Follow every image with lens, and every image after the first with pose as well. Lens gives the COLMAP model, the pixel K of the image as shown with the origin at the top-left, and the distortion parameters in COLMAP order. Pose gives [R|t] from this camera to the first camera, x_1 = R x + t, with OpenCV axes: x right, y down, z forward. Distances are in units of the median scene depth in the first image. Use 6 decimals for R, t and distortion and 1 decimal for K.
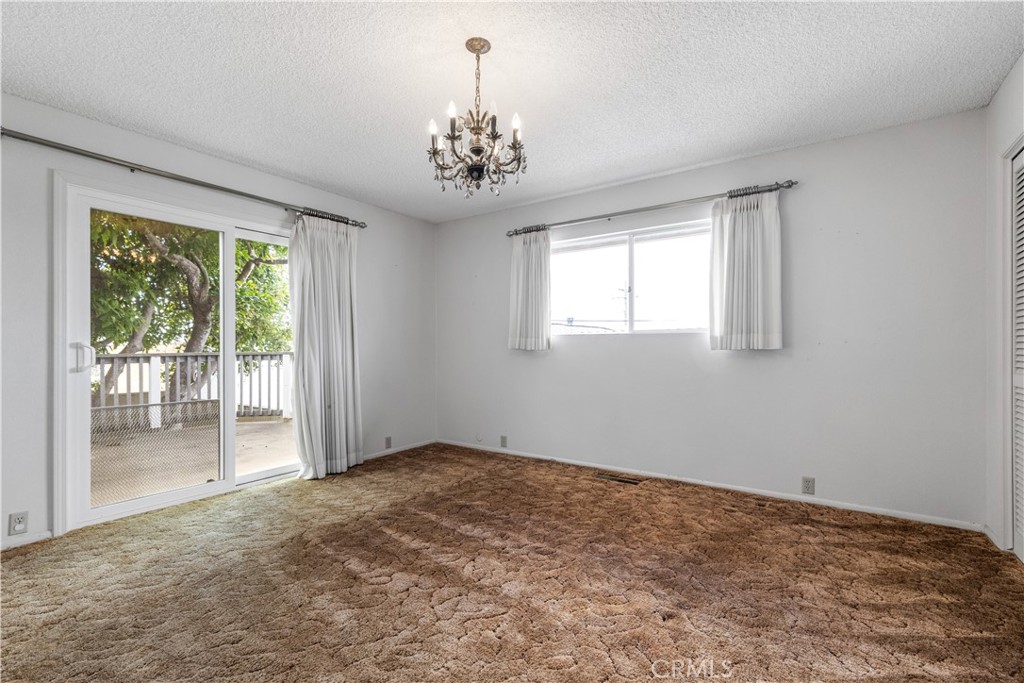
lens RADIAL K [[464.7, 0, 506.7], [0, 464.7, 344.6], [0, 0, 1]] dist [0.002213, -0.000040]
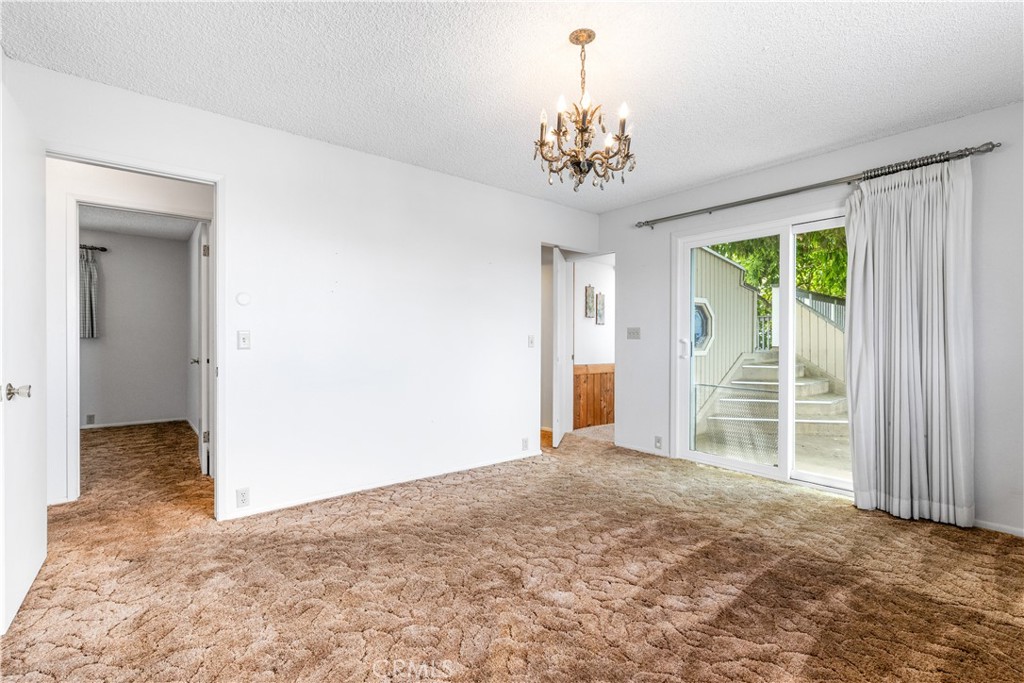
lens RADIAL K [[459.0, 0, 504.1], [0, 459.0, 340.1], [0, 0, 1]] dist [-0.000565, -0.000054]
pose [[-0.279618, 0.001081, -0.960111, 0.636445], [-0.002895, 0.999994, 0.001969, -0.000623], [0.960107, 0.003330, -0.279614, 0.771307]]
